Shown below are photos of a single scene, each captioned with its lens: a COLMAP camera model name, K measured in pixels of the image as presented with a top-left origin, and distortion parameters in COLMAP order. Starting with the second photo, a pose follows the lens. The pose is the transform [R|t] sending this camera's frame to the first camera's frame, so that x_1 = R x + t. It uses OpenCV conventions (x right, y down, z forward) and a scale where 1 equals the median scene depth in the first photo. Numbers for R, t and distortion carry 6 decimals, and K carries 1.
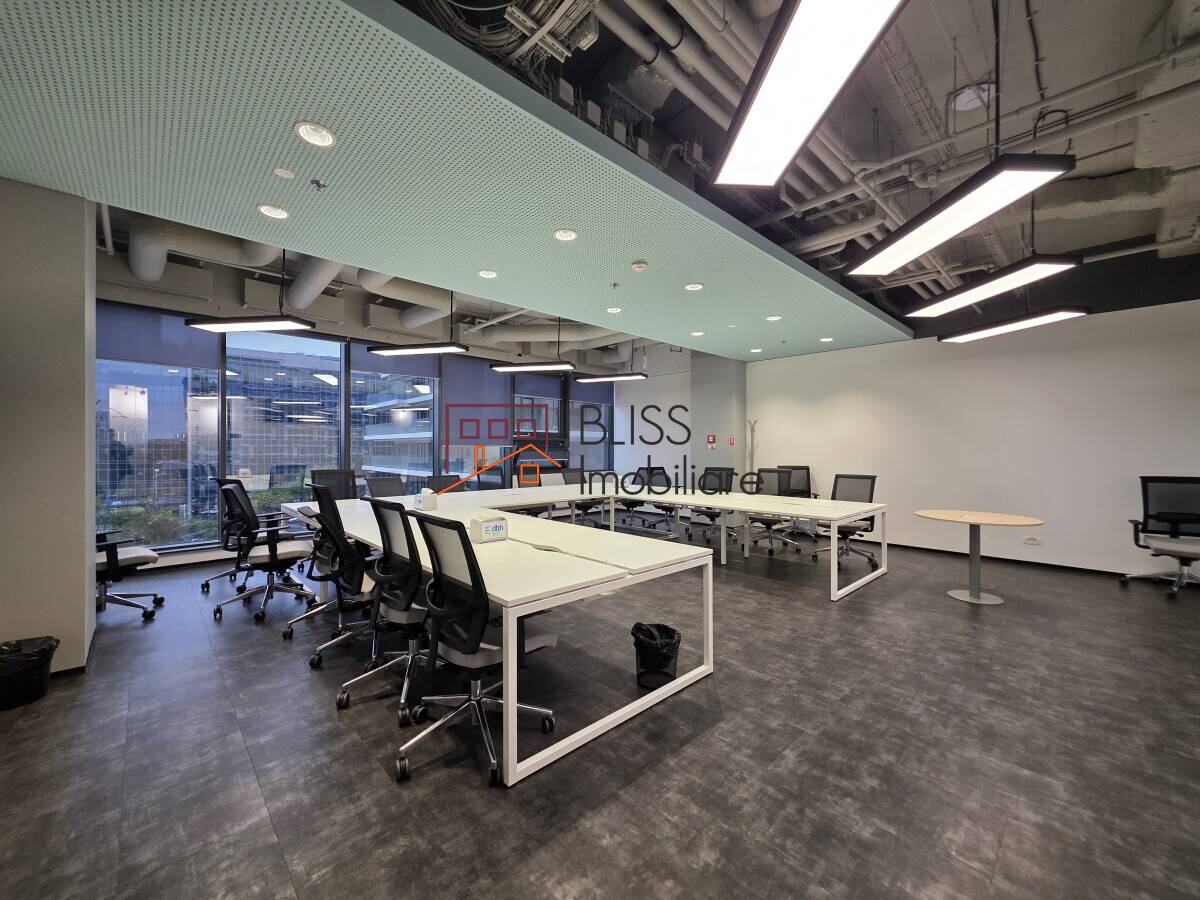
lens RADIAL K [[481.3, 0, 596.4], [0, 481.3, 447.3], [0, 0, 1]] dist [0.002488, 0.000025]
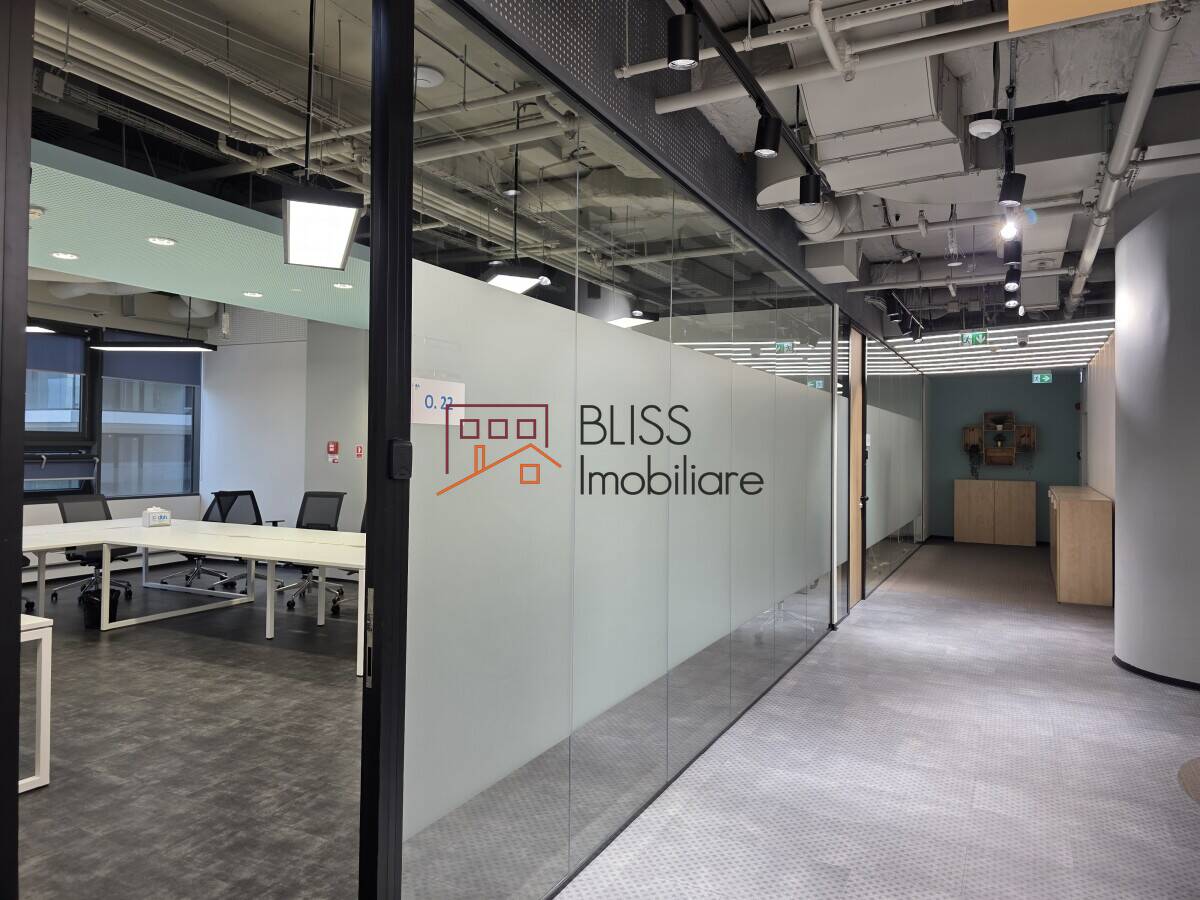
lens RADIAL K [[816.3, 0, 627.0], [0, 816.3, 439.4], [0, 0, 1]] dist [0.020429, -0.021529]
pose [[0.936984, 0.011878, 0.349171, 0.439273], [-0.010553, 0.999928, -0.005697, -0.050343], [-0.349214, 0.001653, 0.937042, -0.354360]]
